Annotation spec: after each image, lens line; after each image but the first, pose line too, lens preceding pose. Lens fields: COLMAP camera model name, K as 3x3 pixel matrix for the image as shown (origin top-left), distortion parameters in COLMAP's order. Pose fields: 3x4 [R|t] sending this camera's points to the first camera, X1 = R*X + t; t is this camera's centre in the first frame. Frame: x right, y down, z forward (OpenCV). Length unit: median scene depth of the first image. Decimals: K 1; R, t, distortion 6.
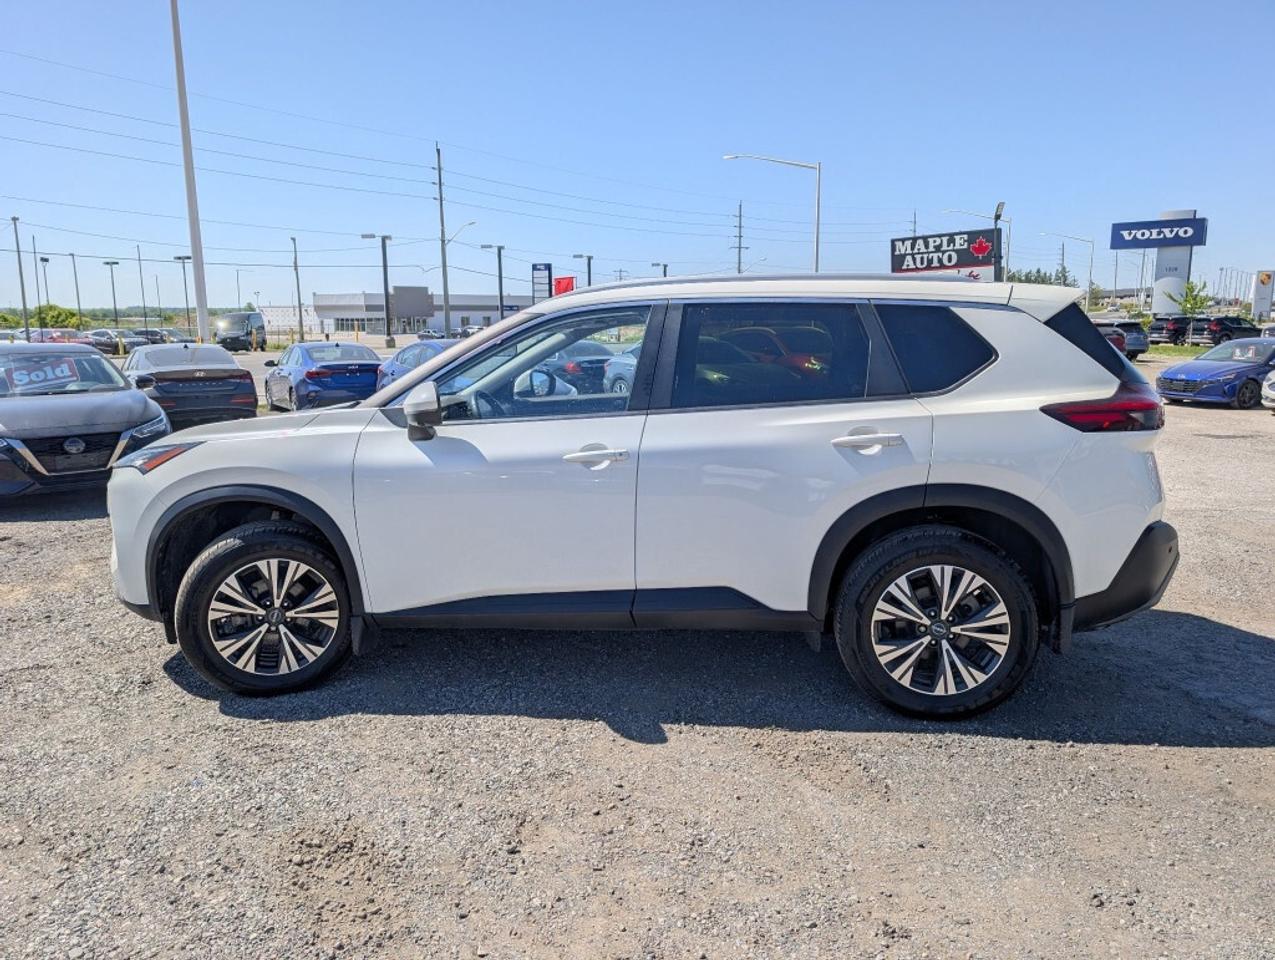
lens RADIAL K [[920.0, 0, 637.5], [0, 920.0, 480.0], [0, 0, 1]] dist [0.010638, -0.001717]
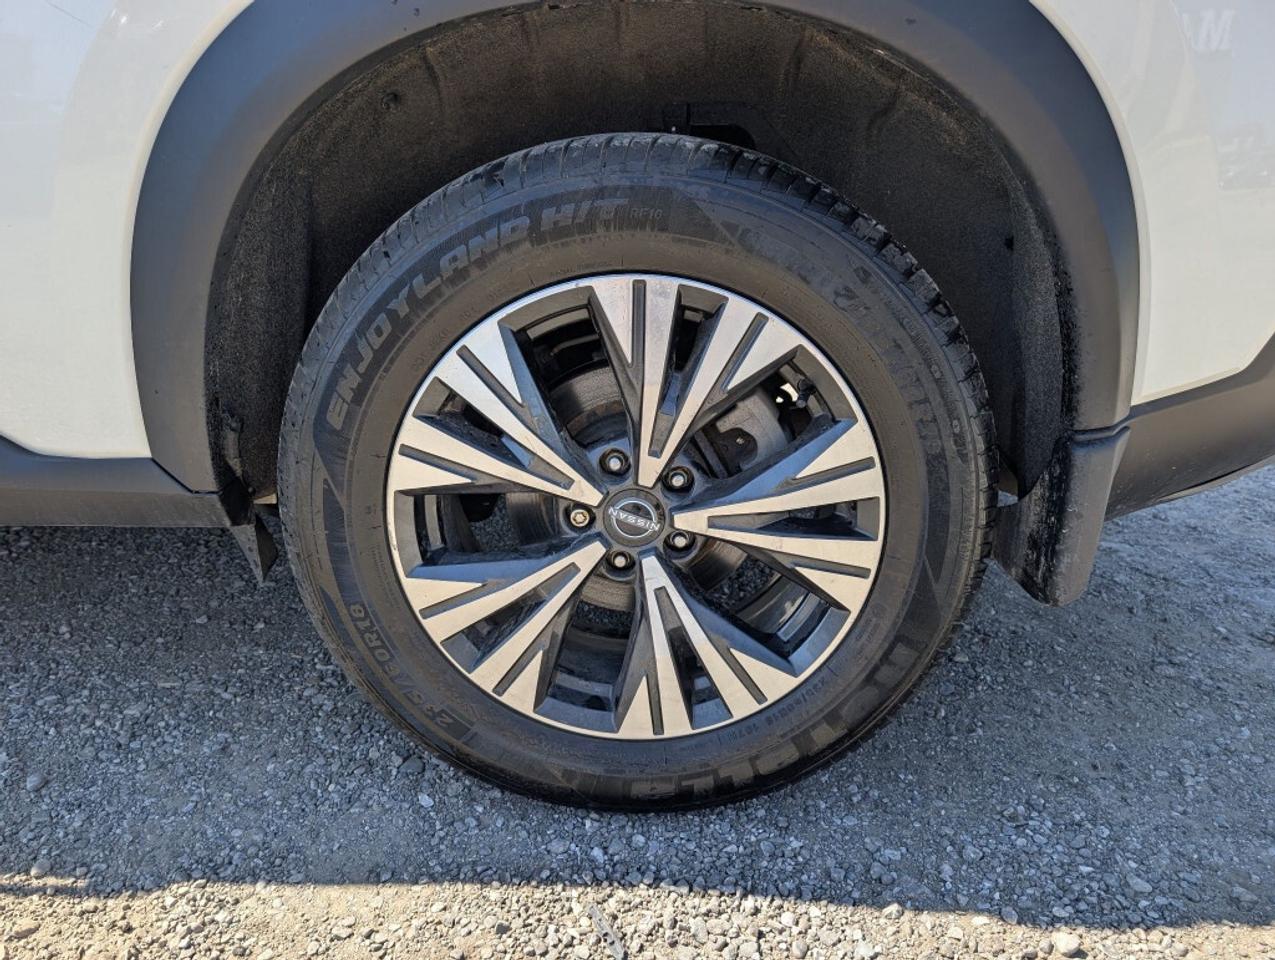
lens RADIAL K [[922.9, 0, 634.1], [0, 922.9, 477.7], [0, 0, 1]] dist [-0.000759, -0.008849]
pose [[0.994508, -0.012754, 0.103879, 0.299844], [-0.008979, 0.978490, 0.206100, 0.093643], [-0.104273, -0.205901, 0.973001, 0.738436]]
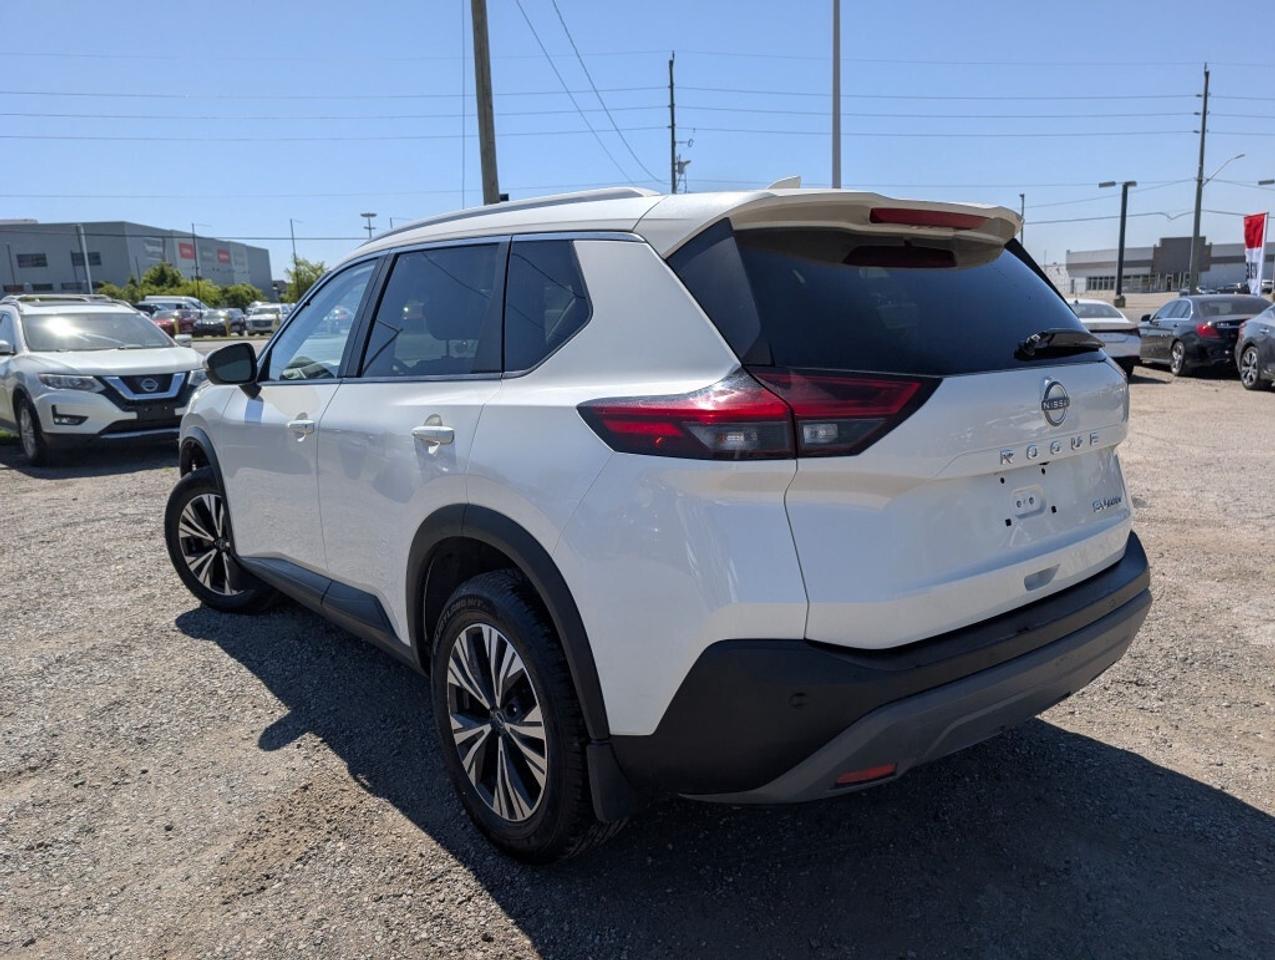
lens RADIAL K [[920.0, 0, 637.5], [0, 920.0, 480.0], [0, 0, 1]] dist [0.010638, -0.001717]
pose [[0.720960, 0.118863, -0.682707, 0.848284], [-0.091000, 0.992887, 0.076769, -0.075977], [0.686976, 0.006779, 0.726648, 0.575760]]
